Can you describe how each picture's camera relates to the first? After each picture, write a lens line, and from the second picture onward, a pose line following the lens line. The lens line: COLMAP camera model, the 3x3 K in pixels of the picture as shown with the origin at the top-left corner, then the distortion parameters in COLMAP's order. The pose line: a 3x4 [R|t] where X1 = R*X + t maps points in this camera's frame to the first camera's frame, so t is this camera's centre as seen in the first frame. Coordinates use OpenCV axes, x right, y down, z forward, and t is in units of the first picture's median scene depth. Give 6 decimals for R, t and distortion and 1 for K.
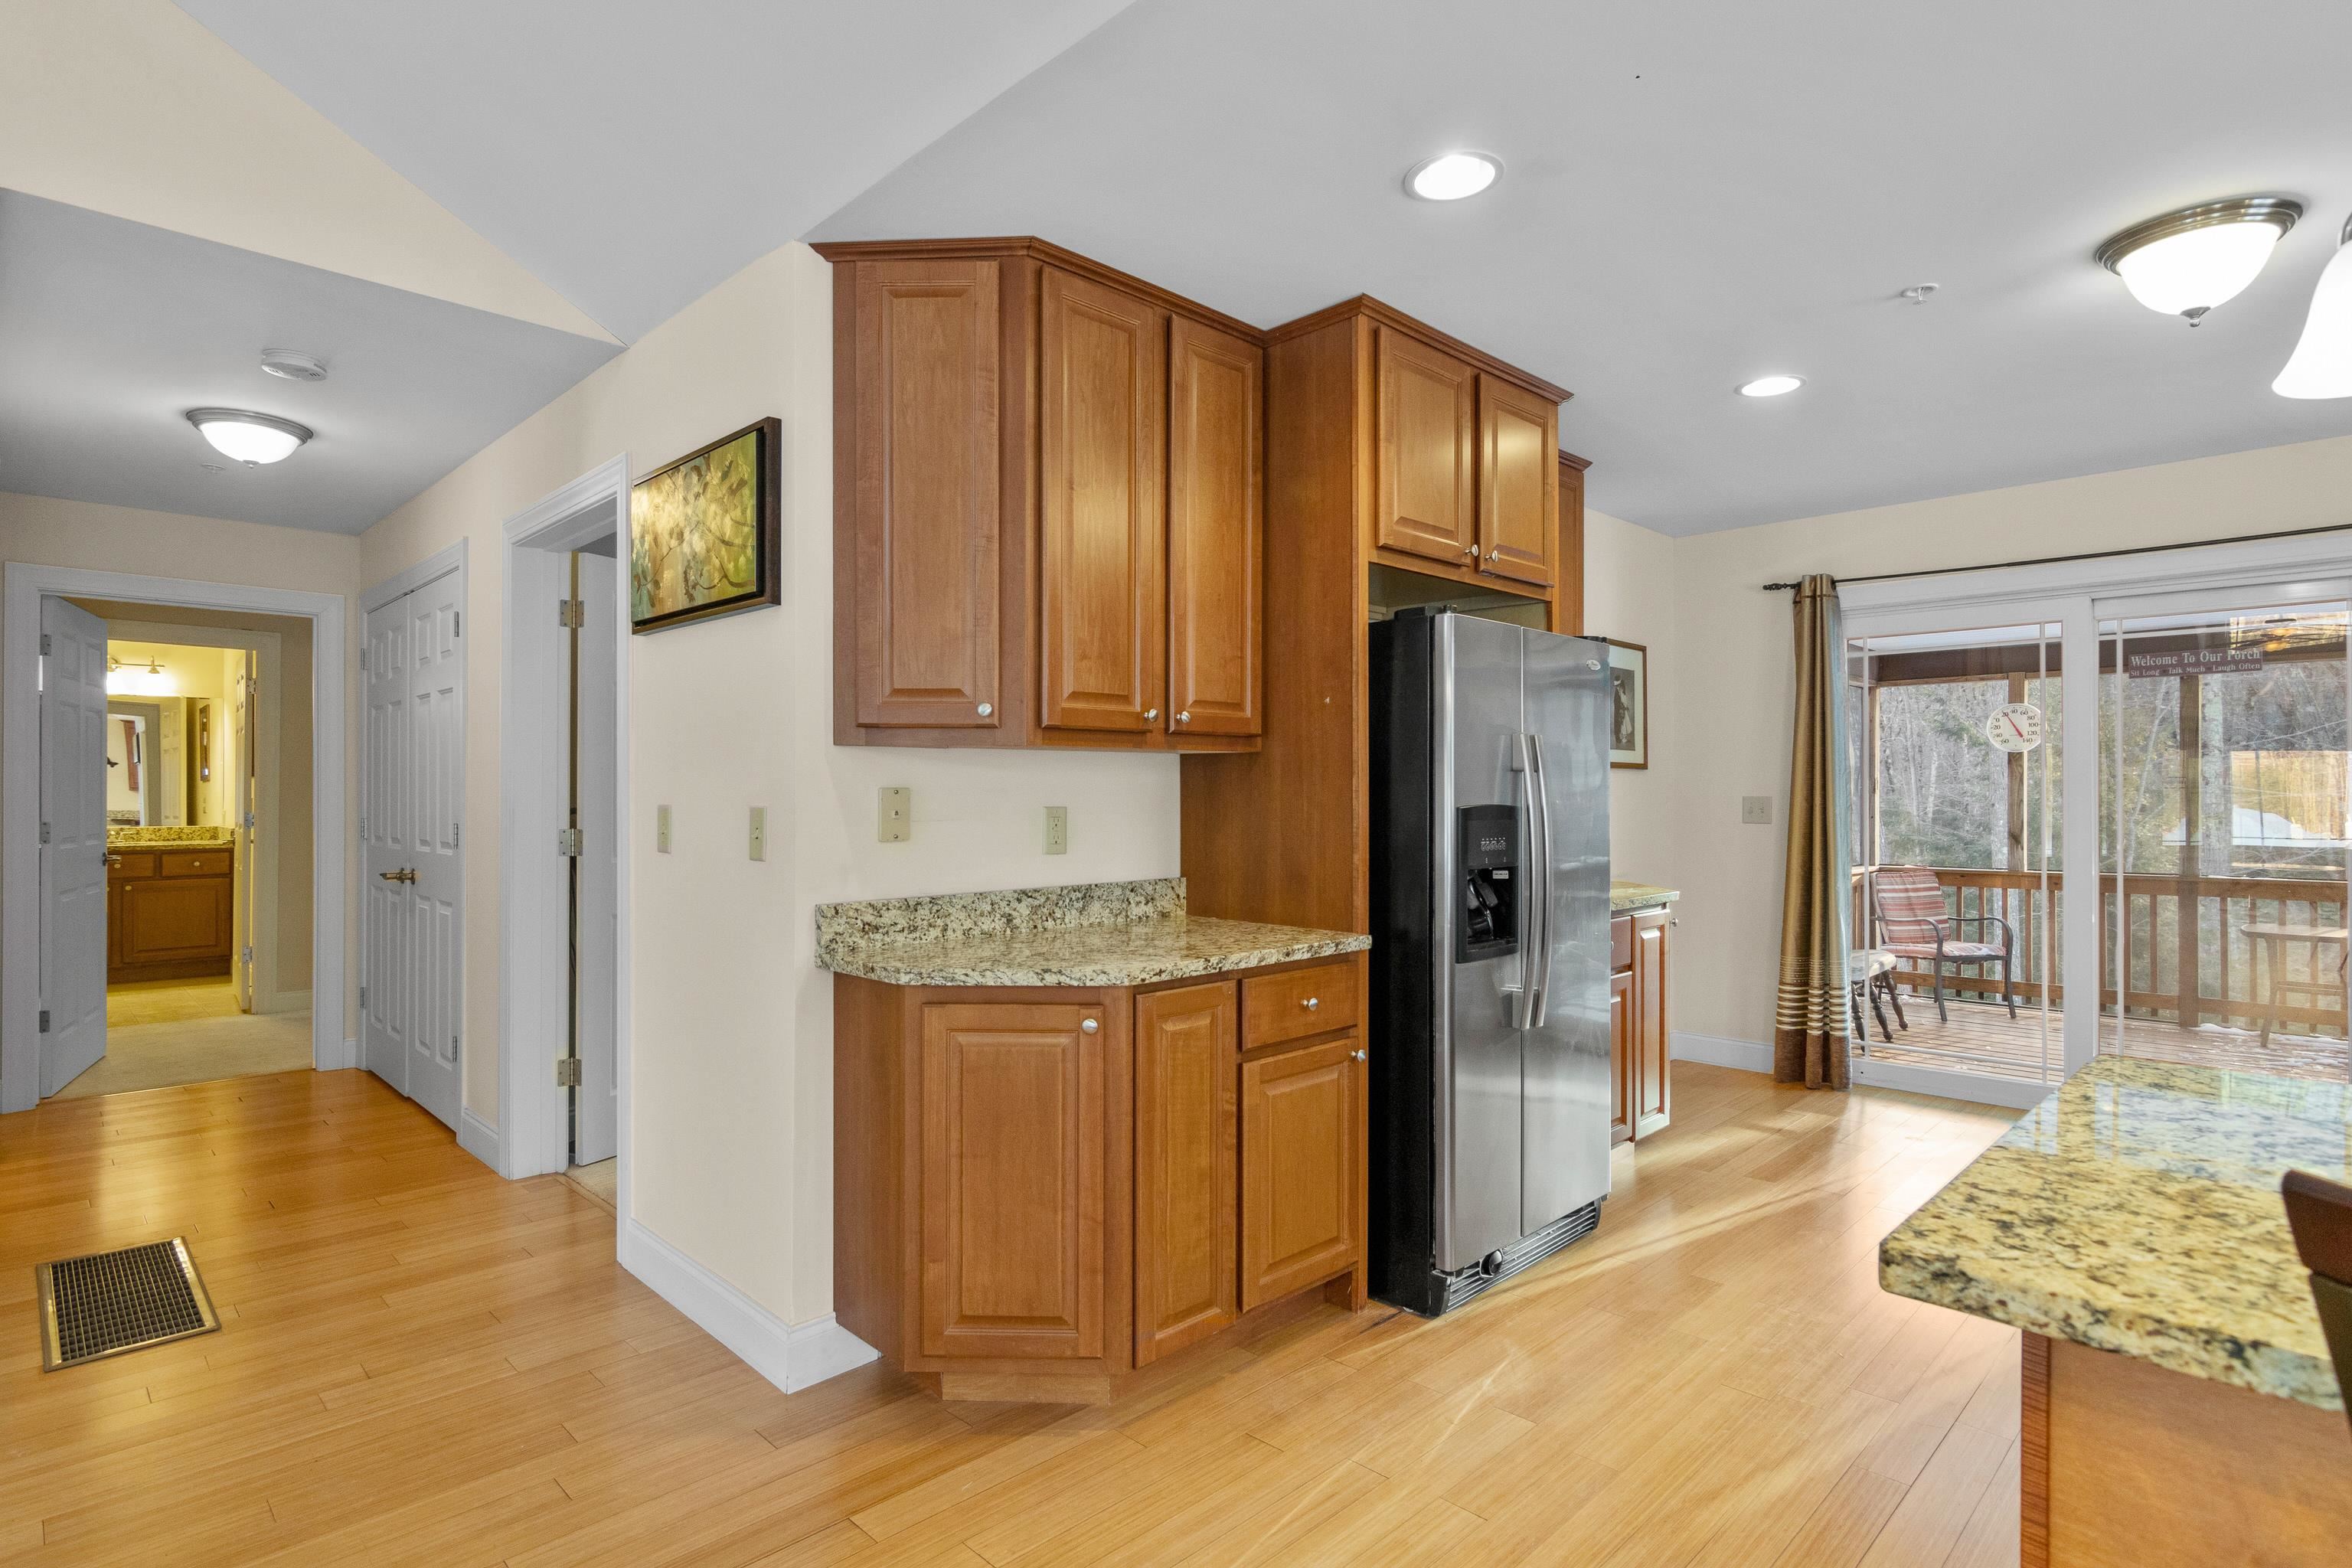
lens RADIAL K [[1206.7, 0, 1220.8], [0, 1206.7, 783.2], [0, 0, 1]] dist [-0.004483, -0.000249]
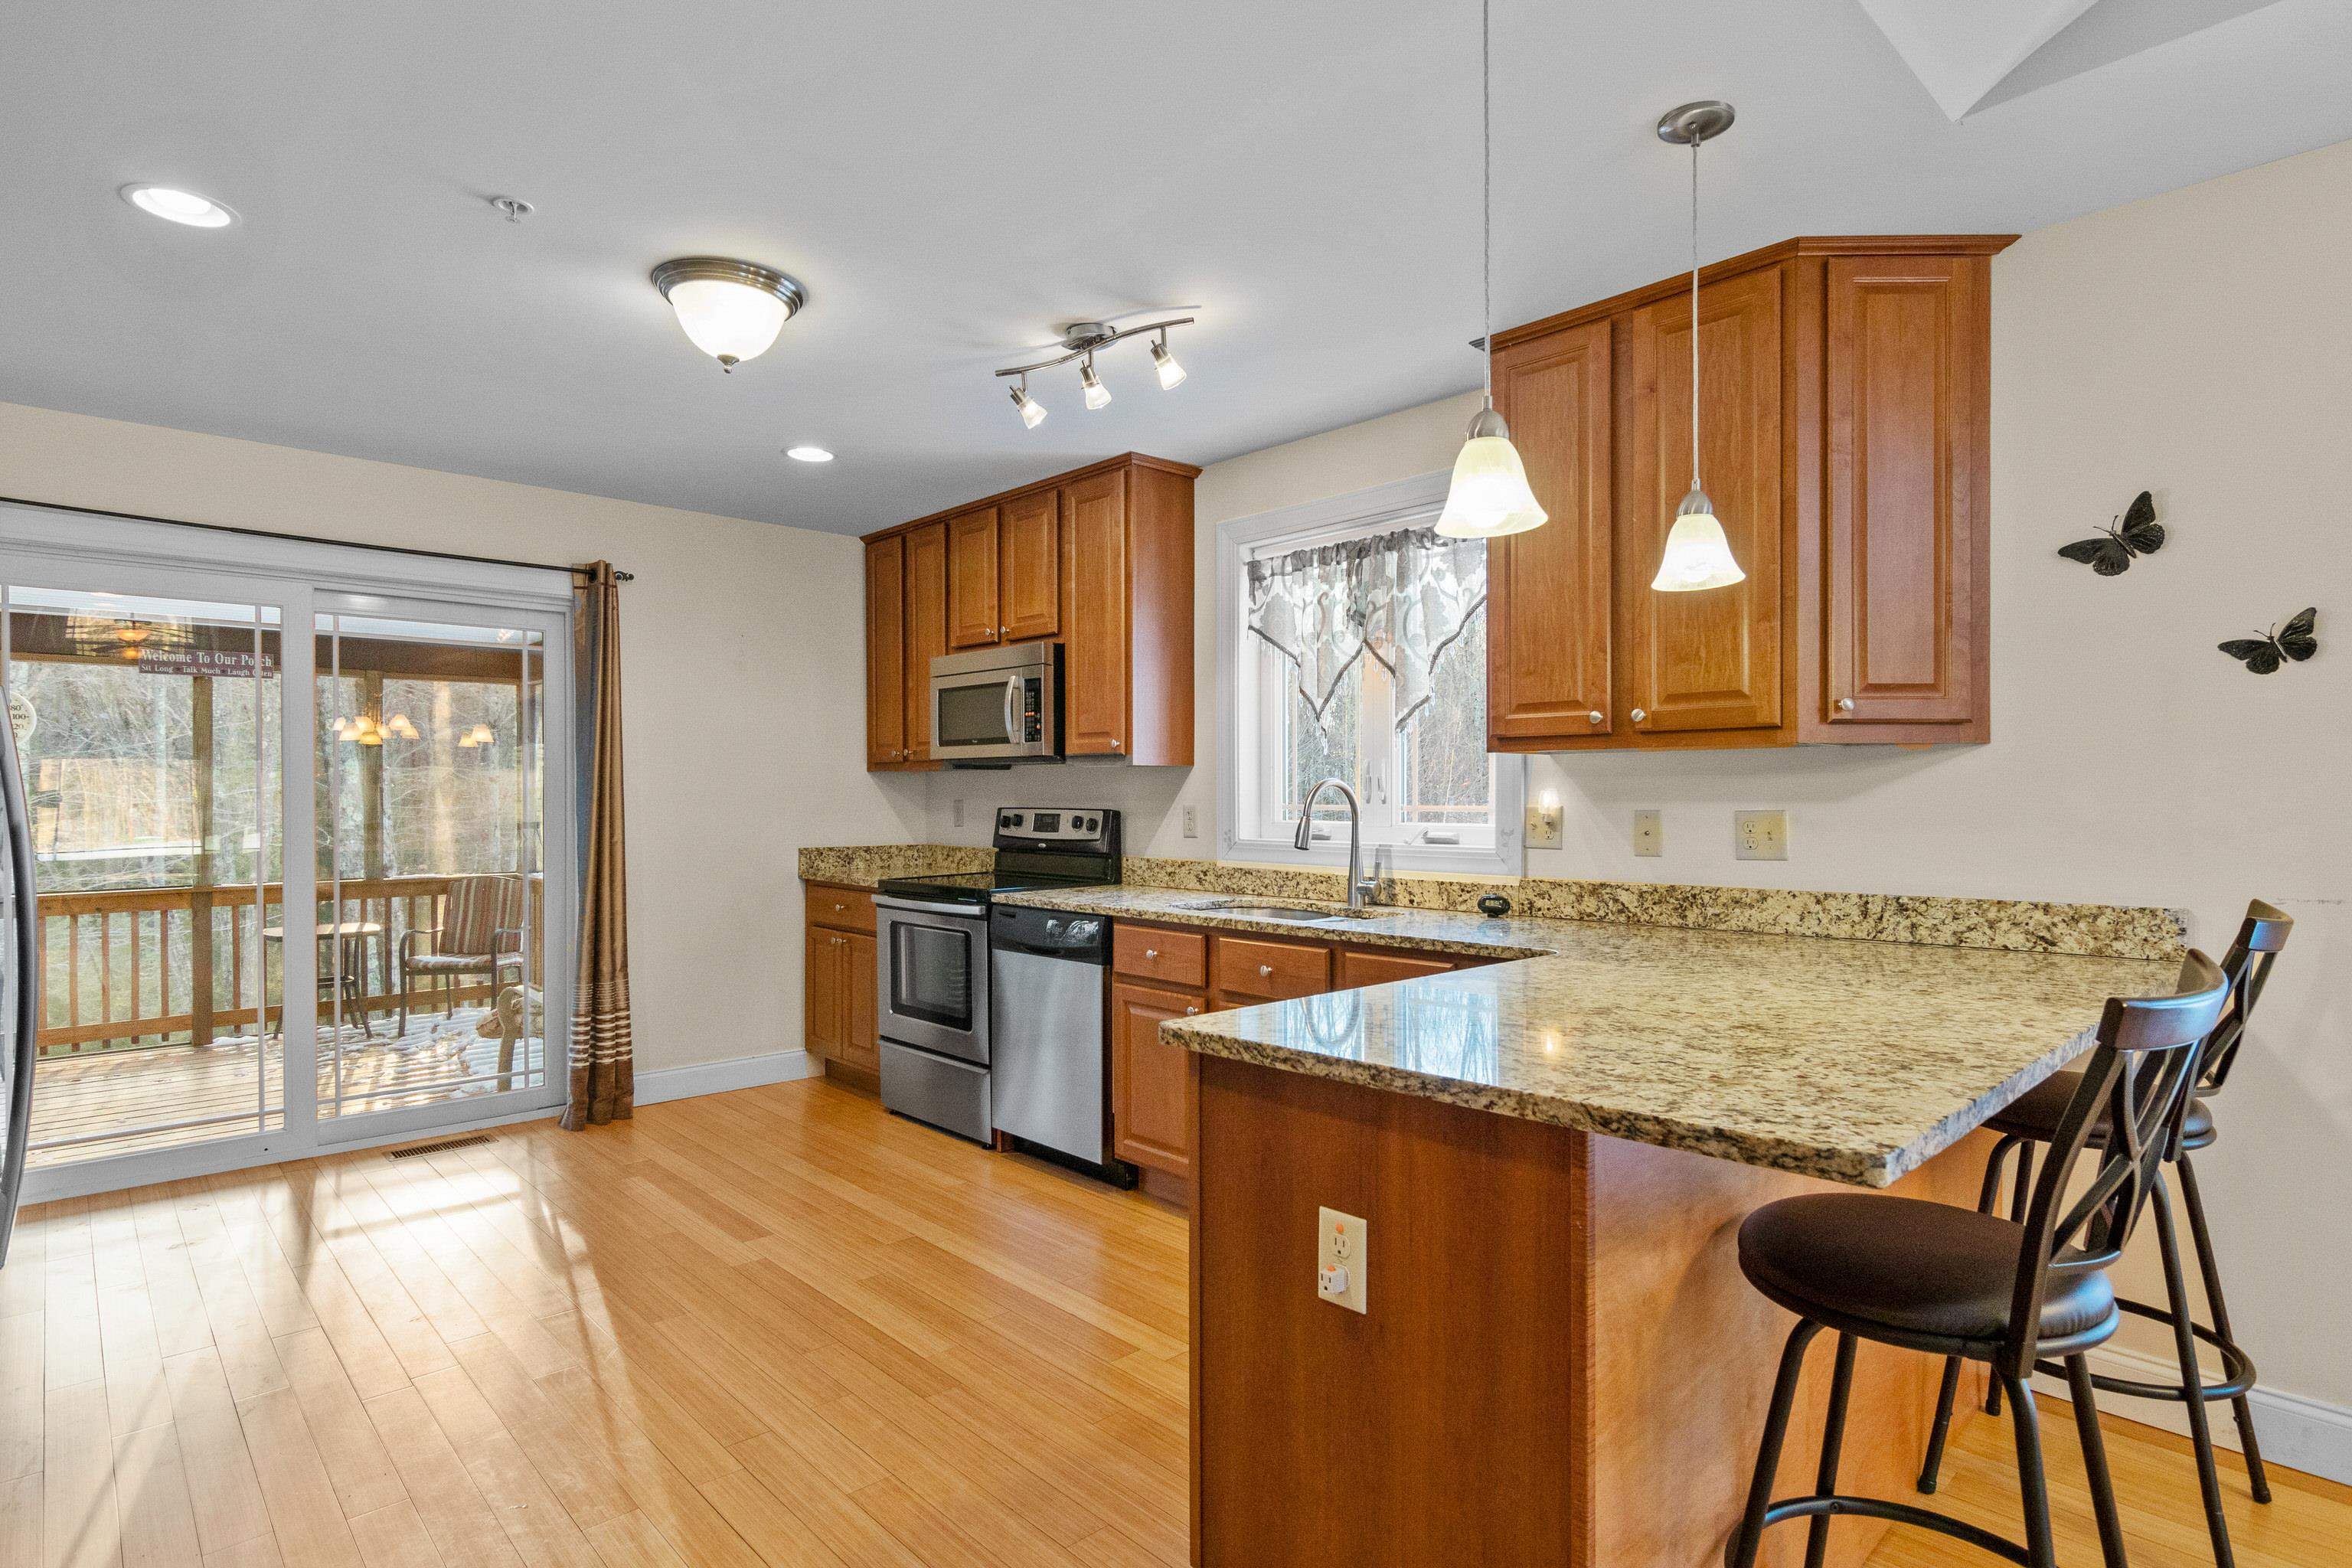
lens RADIAL K [[1206.7, 0, 1102.2], [0, 1206.7, 797.7], [0, 0, 1]] dist [-0.004483, -0.000249]
pose [[0.064215, -0.001049, 0.997936, -0.103911], [-0.006136, 0.999980, 0.001446, 0.000757], [-0.997917, -0.006216, 0.064207, 0.230122]]
